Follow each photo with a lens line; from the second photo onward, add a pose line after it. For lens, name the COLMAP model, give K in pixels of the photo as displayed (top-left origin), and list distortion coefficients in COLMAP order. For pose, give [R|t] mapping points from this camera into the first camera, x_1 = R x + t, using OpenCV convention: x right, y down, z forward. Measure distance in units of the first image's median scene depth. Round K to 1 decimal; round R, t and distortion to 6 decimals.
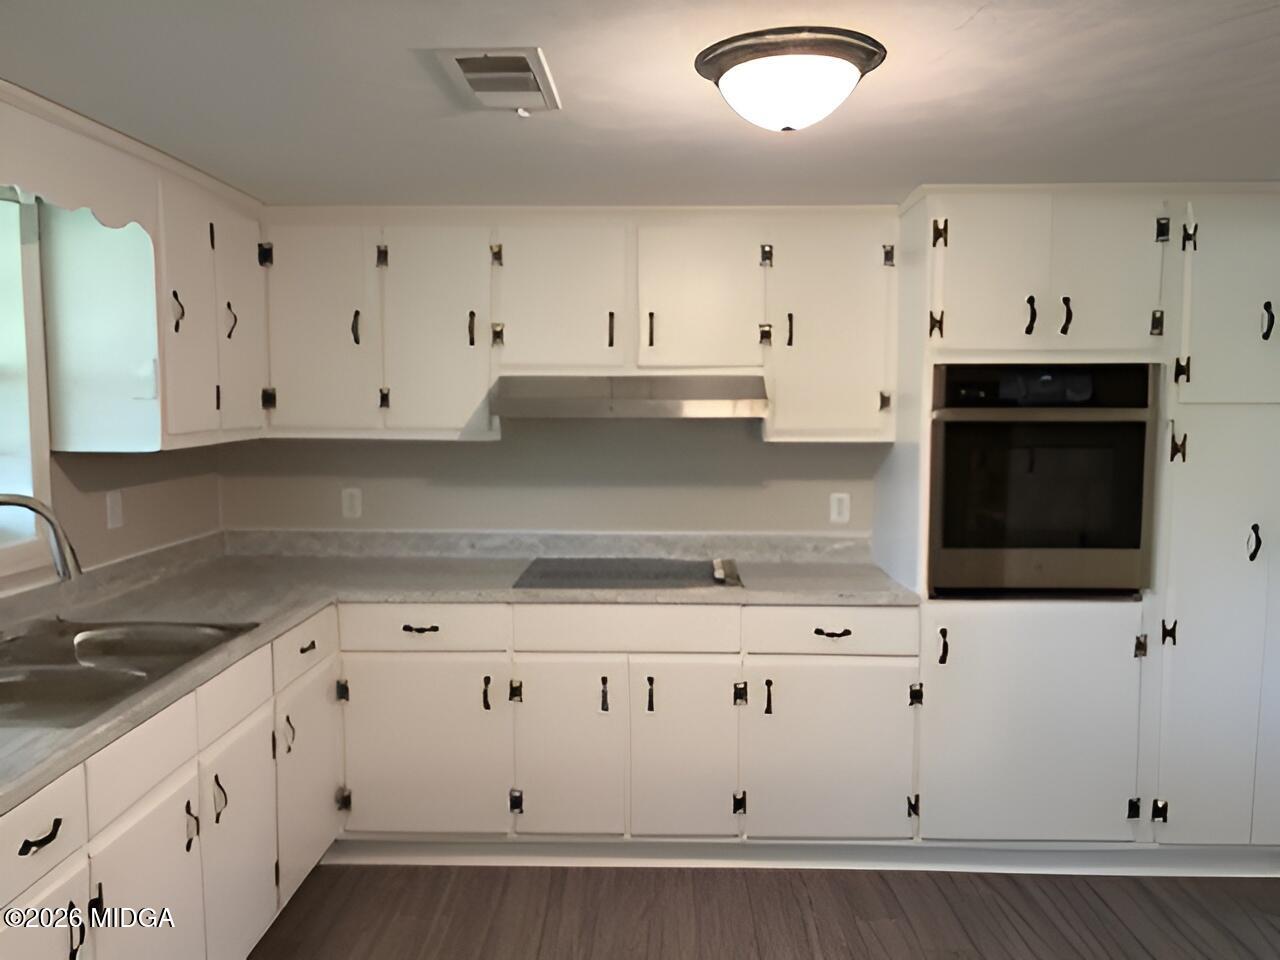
lens RADIAL K [[967.6, 0, 642.5], [0, 967.6, 486.9], [0, 0, 1]] dist [0.047600, -0.067008]
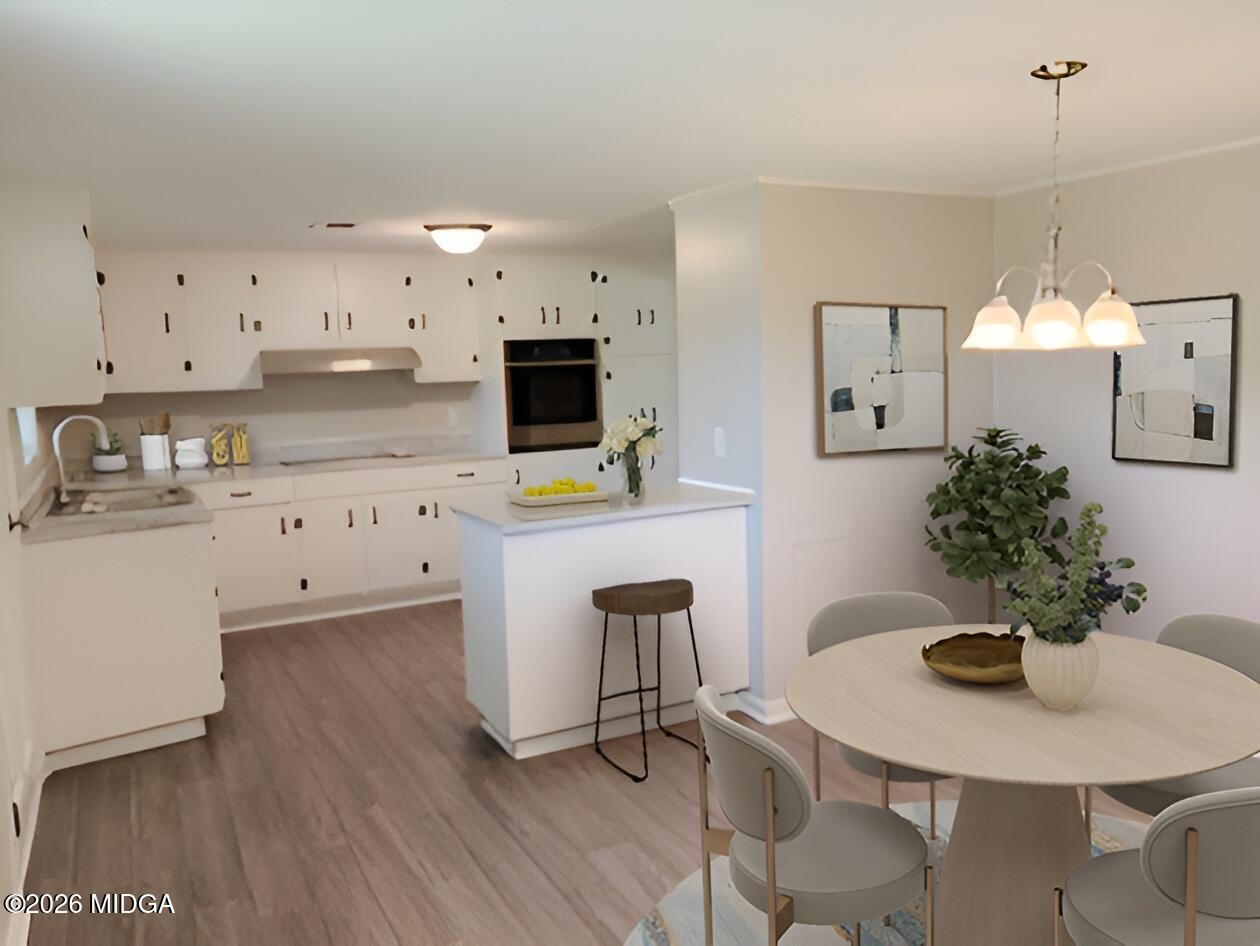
lens RADIAL K [[952.4, 0, 632.4], [0, 952.4, 479.8], [0, 0, 1]] dist [0.047600, -0.067008]
pose [[0.864751, -0.091569, 0.493783, -0.471020], [0.072458, 0.995698, 0.057752, 0.070274], [-0.496947, -0.014163, 0.867666, -0.867354]]
